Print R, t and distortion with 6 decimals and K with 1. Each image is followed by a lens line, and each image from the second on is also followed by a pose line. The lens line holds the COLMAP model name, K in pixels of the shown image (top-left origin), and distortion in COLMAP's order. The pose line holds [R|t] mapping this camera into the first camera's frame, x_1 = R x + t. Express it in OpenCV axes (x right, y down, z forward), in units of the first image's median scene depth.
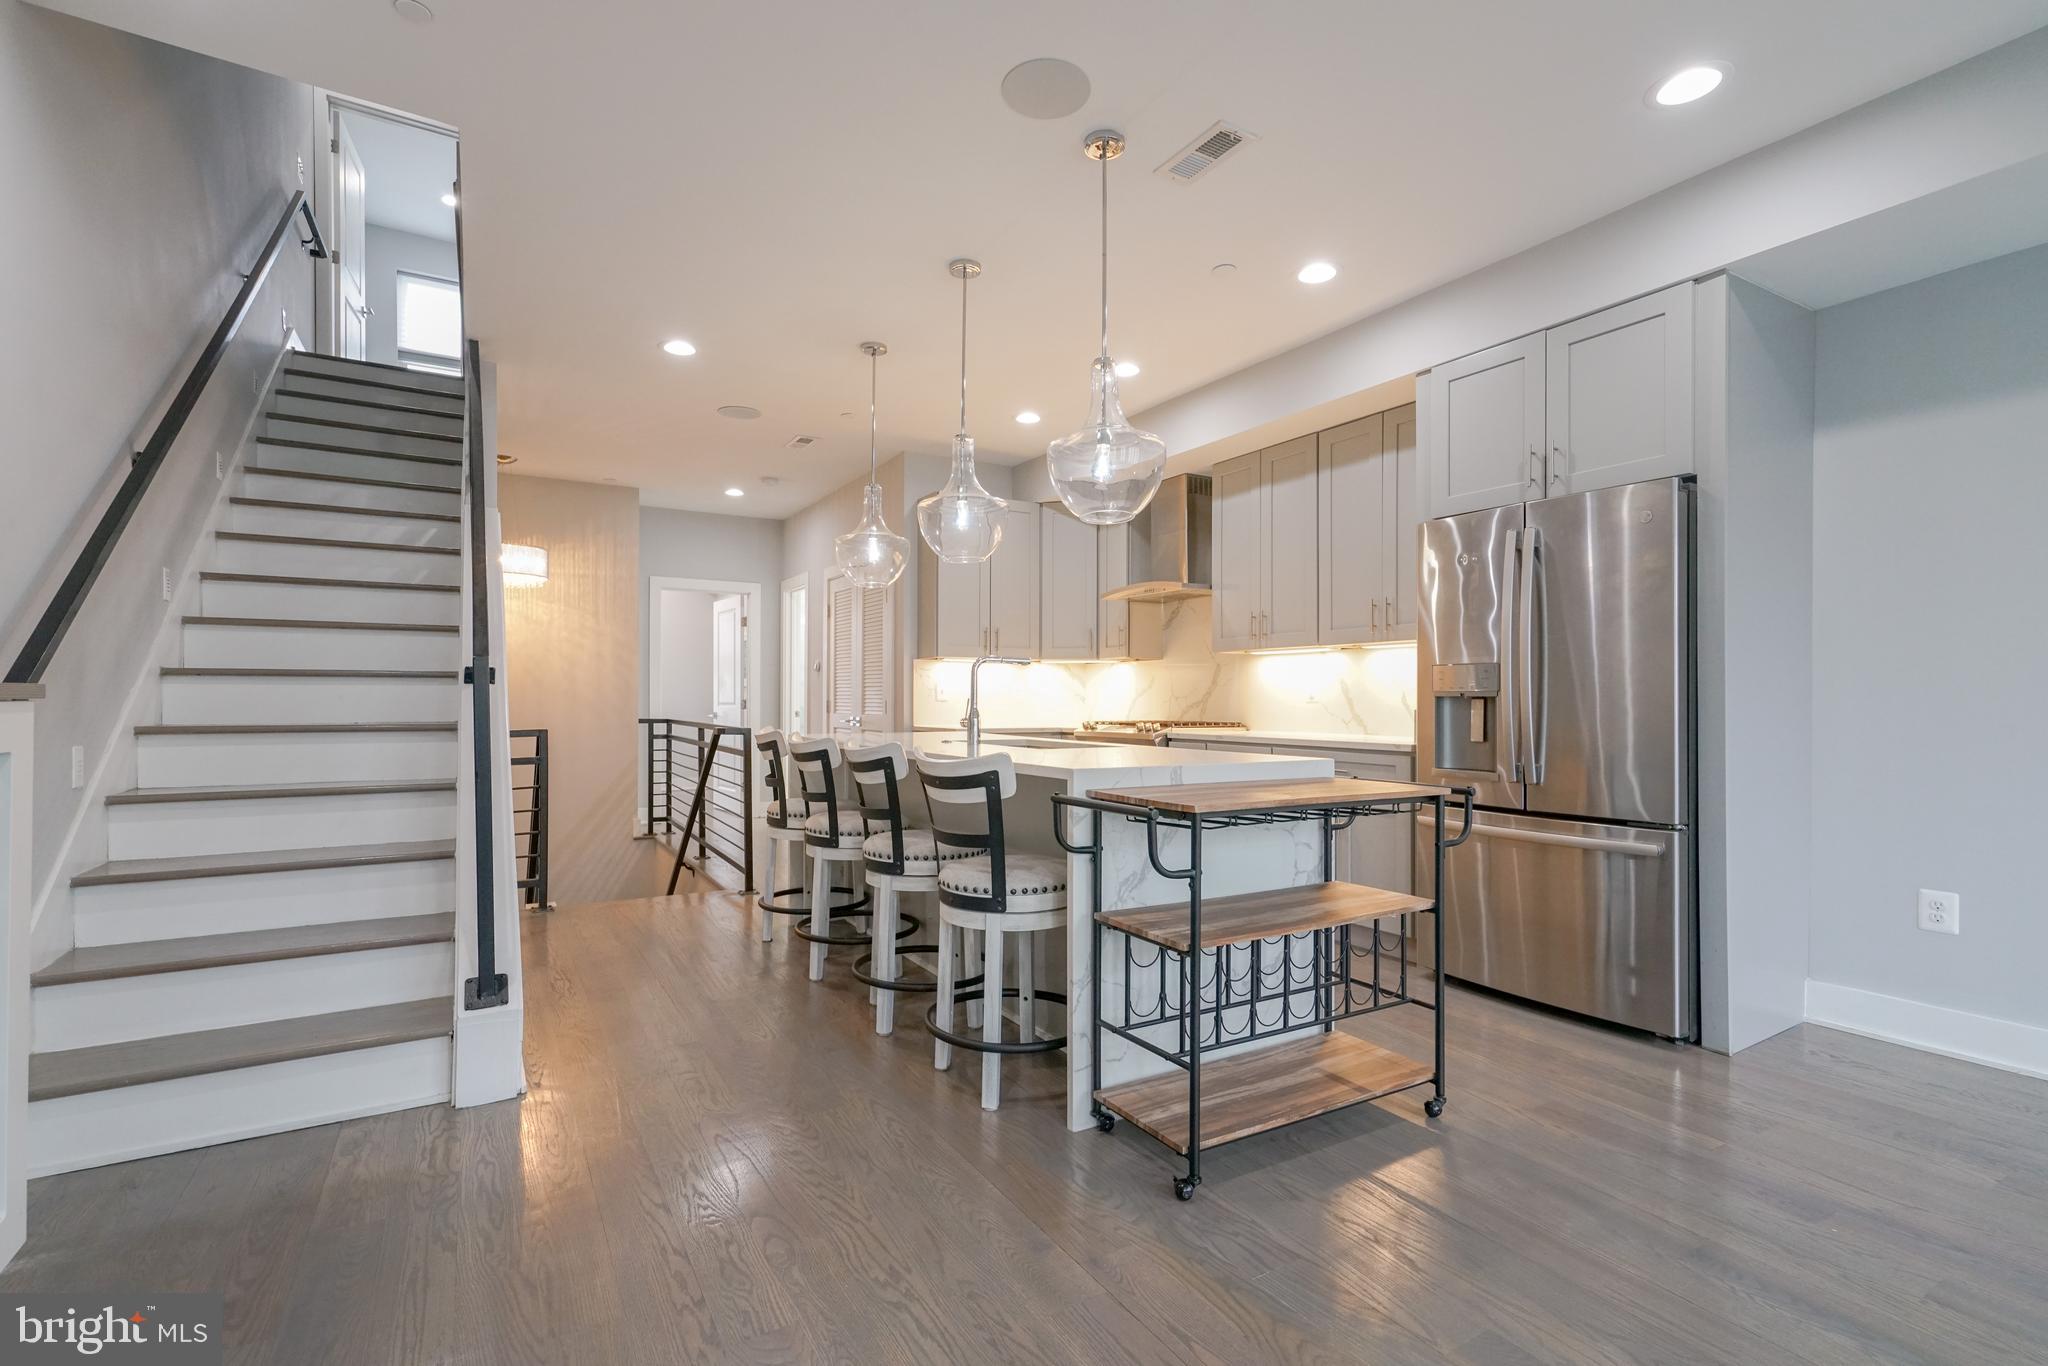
lens RADIAL K [[933.3, 0, 1024.0], [0, 933.3, 683.0], [0, 0, 1]] dist [-0.000460, 0.010013]
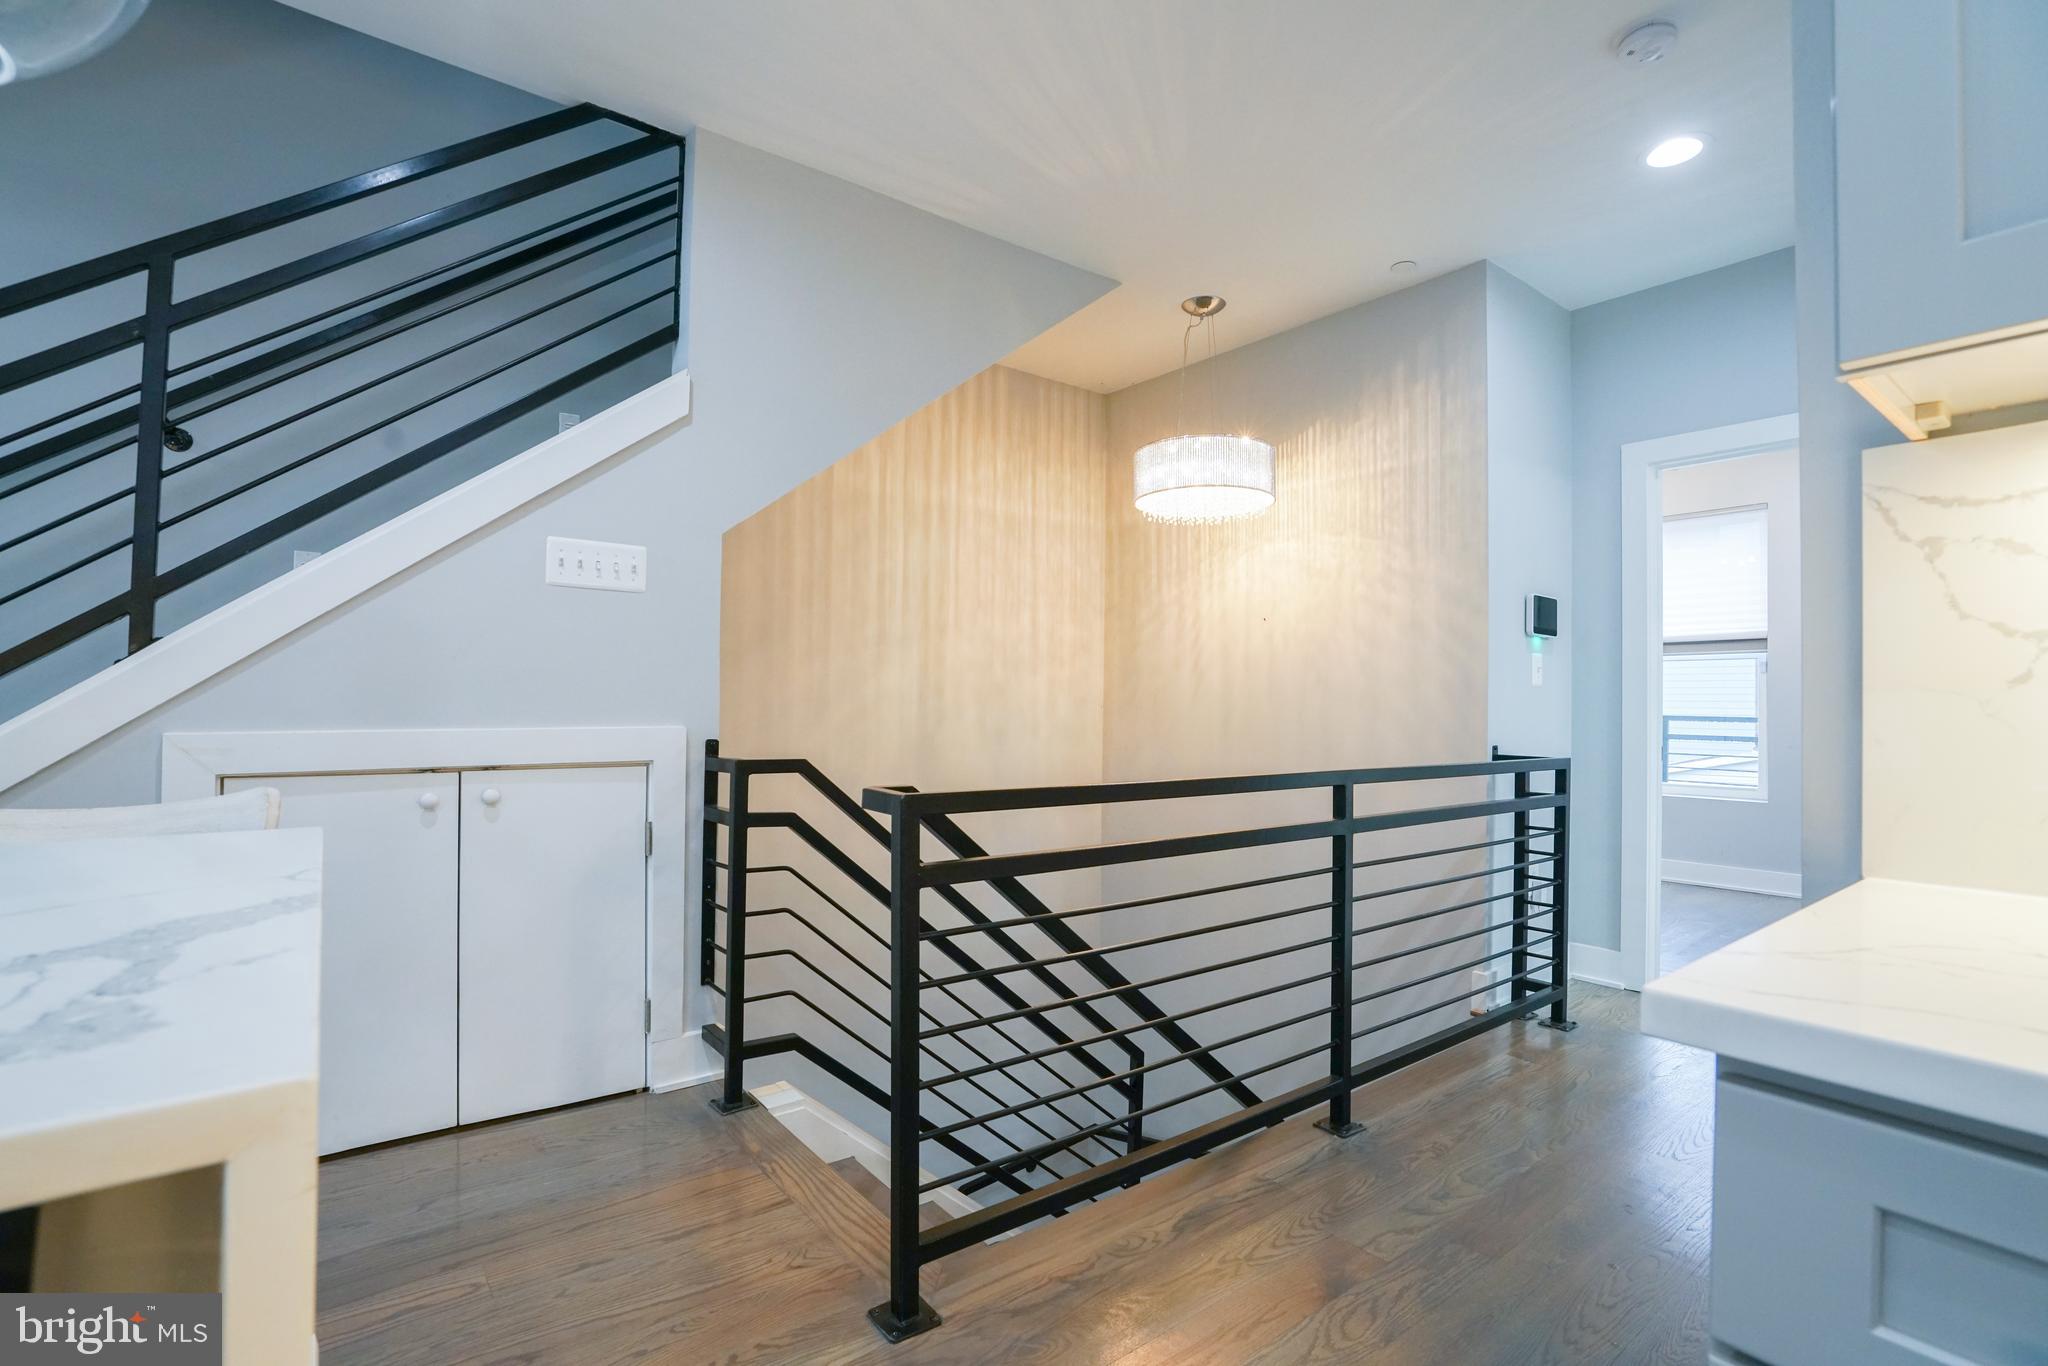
lens RADIAL K [[933.3, 0, 1024.0], [0, 933.3, 683.0], [0, 0, 1]] dist [-0.000460, 0.010013]
pose [[0.122167, -0.023793, -0.992224, 0.019548], [0.002432, 0.999717, -0.023673, 0.017604], [0.992507, 0.000479, 0.122190, 0.920362]]
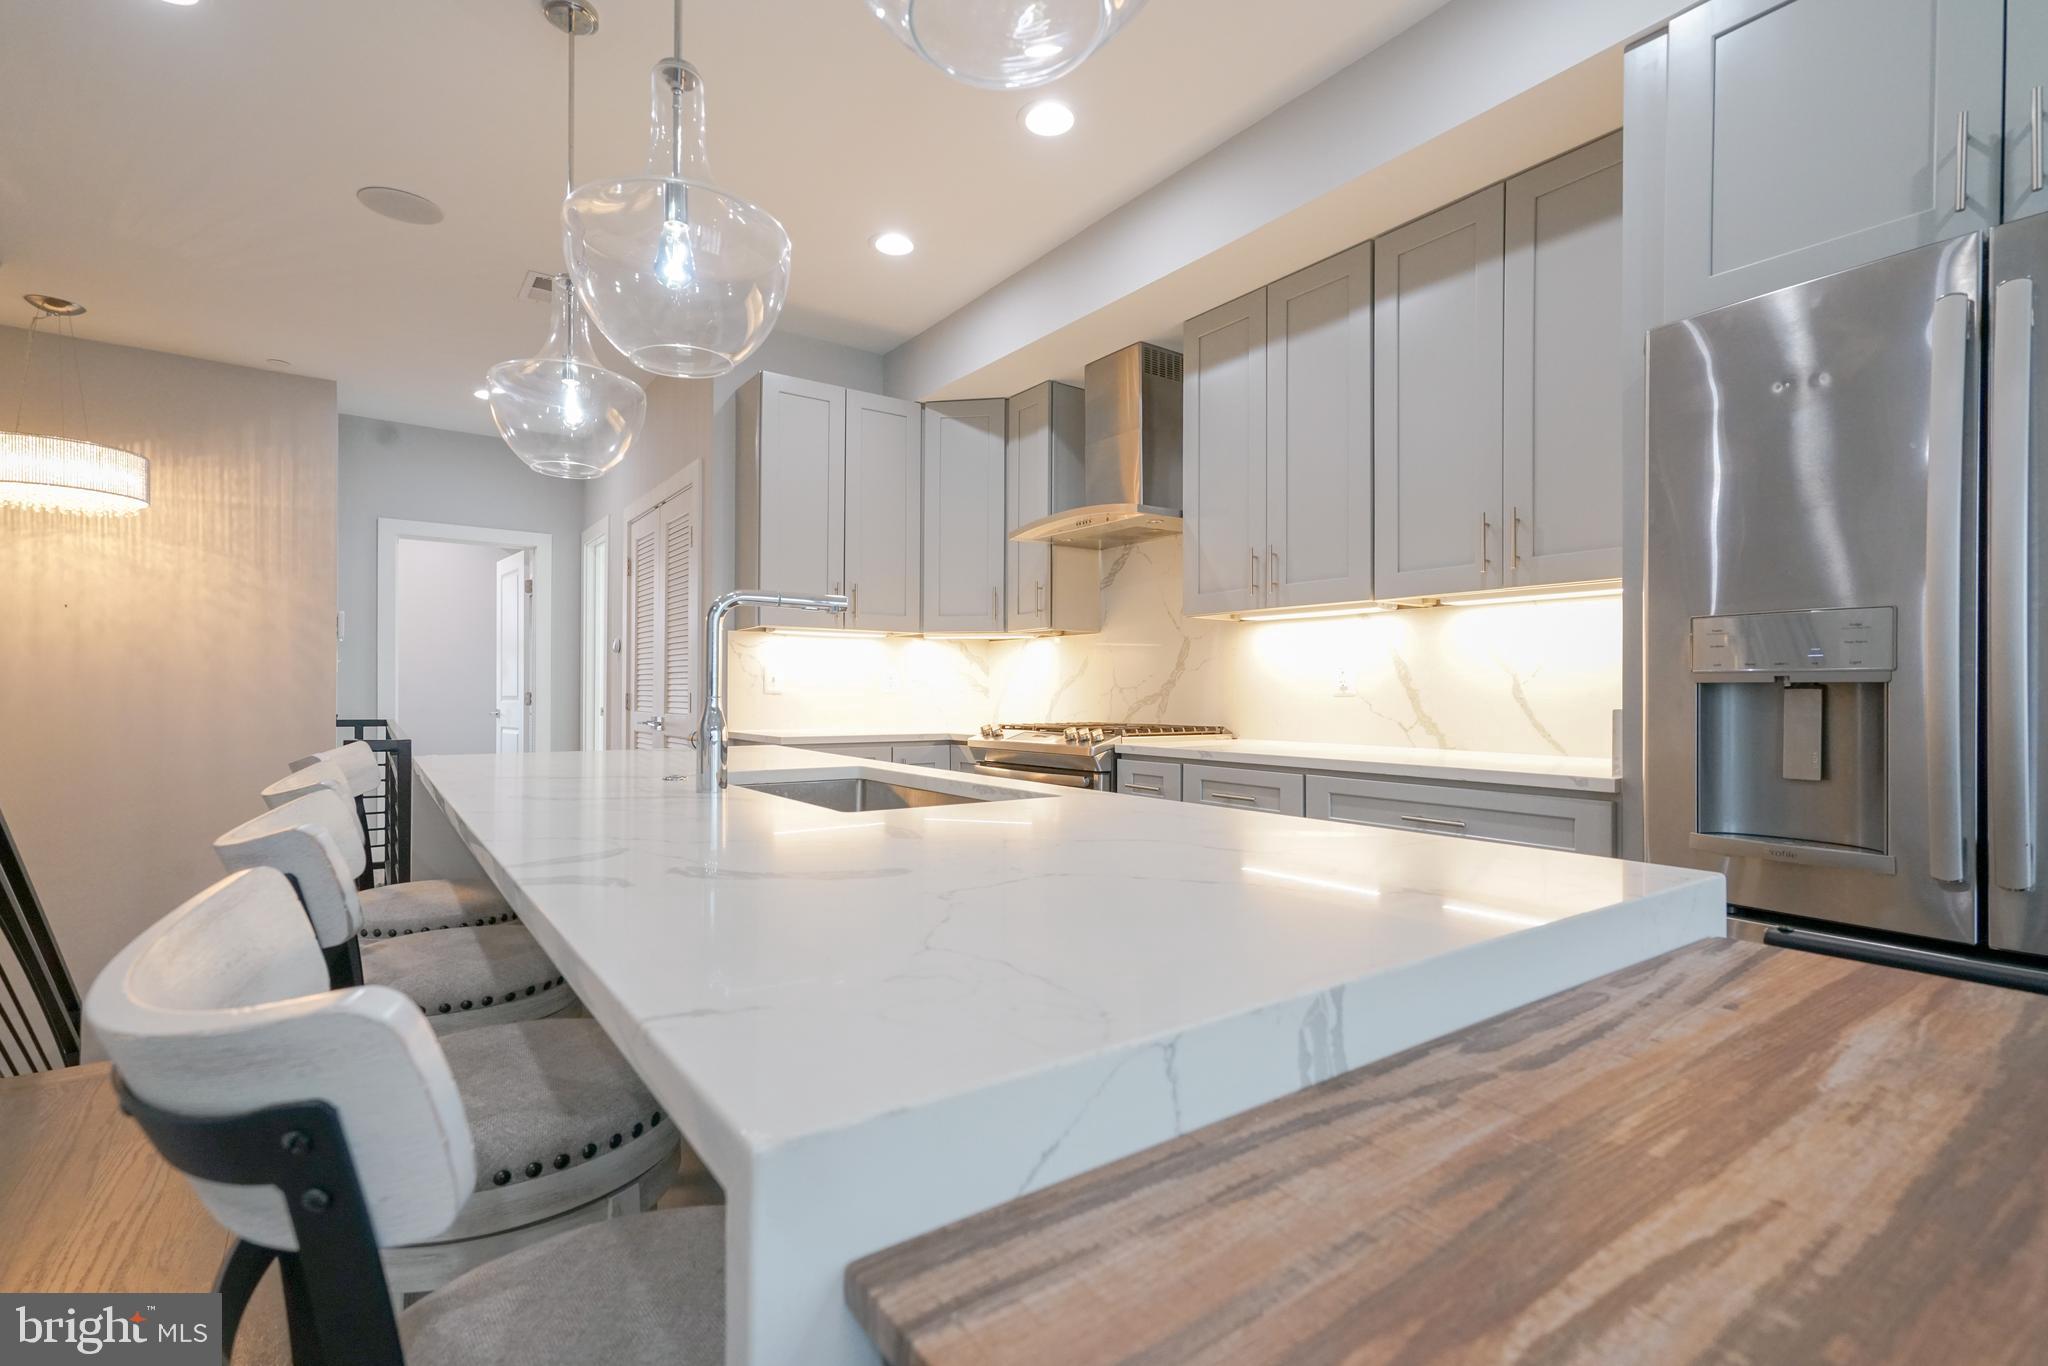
lens RADIAL K [[933.3, 0, 1024.0], [0, 933.3, 683.0], [0, 0, 1]] dist [-0.000460, 0.010013]
pose [[0.995844, 0.000737, 0.091068, 0.033333], [-0.001431, 0.999970, 0.007553, 0.007062], [-0.091059, -0.007652, 0.995816, 0.350146]]
